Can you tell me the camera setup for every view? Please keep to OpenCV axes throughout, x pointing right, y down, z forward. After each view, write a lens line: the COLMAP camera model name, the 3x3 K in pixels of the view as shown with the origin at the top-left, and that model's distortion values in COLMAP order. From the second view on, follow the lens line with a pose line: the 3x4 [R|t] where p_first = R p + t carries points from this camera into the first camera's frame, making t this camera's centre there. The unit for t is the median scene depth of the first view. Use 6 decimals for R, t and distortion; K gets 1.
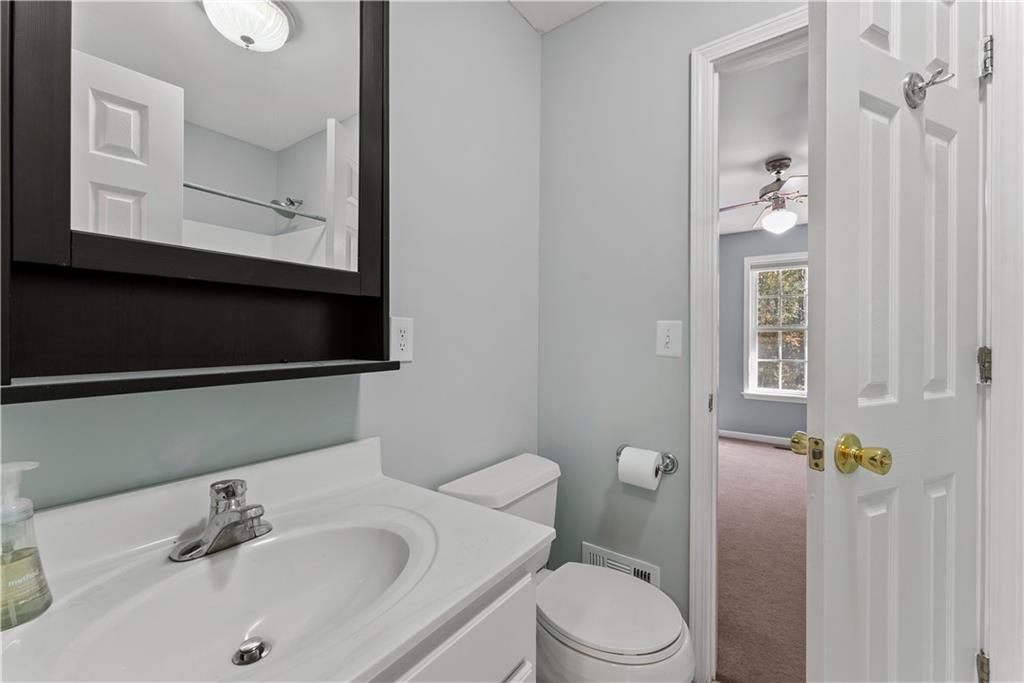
lens RADIAL K [[420.8, 0, 516.9], [0, 420.8, 339.5], [0, 0, 1]] dist [-0.000804, -0.000076]
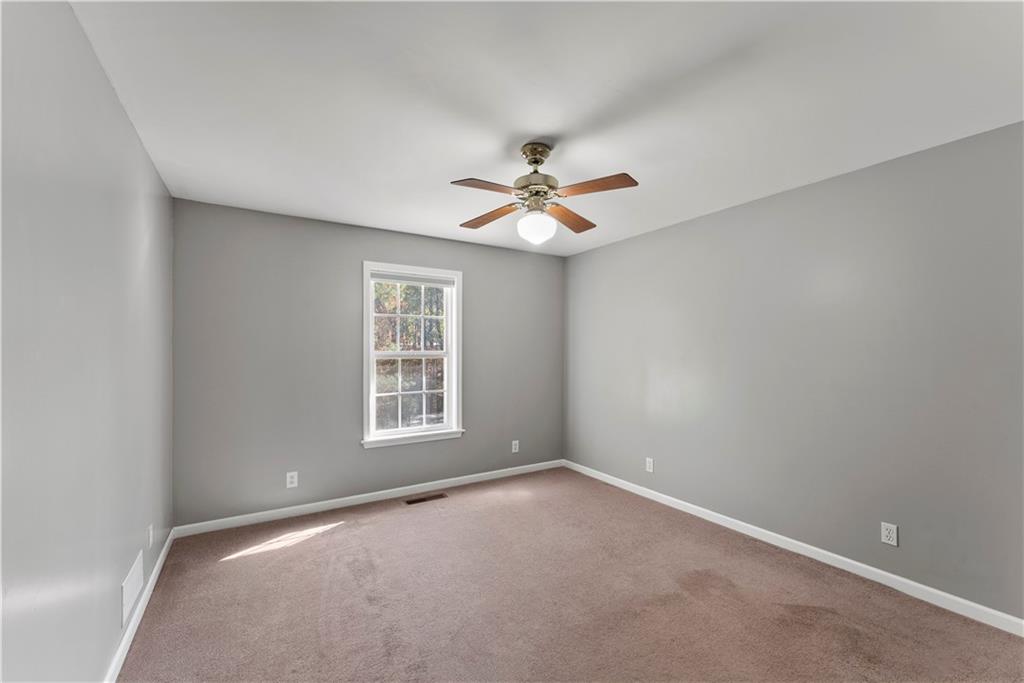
lens RADIAL K [[420.8, 0, 516.9], [0, 420.8, 339.5], [0, 0, 1]] dist [-0.000804, -0.000076]
pose [[0.380266, 0.008057, 0.924842, -0.050459], [0.002988, 0.999946, -0.009940, -0.046173], [-0.924872, 0.006543, 0.380221, 0.465219]]
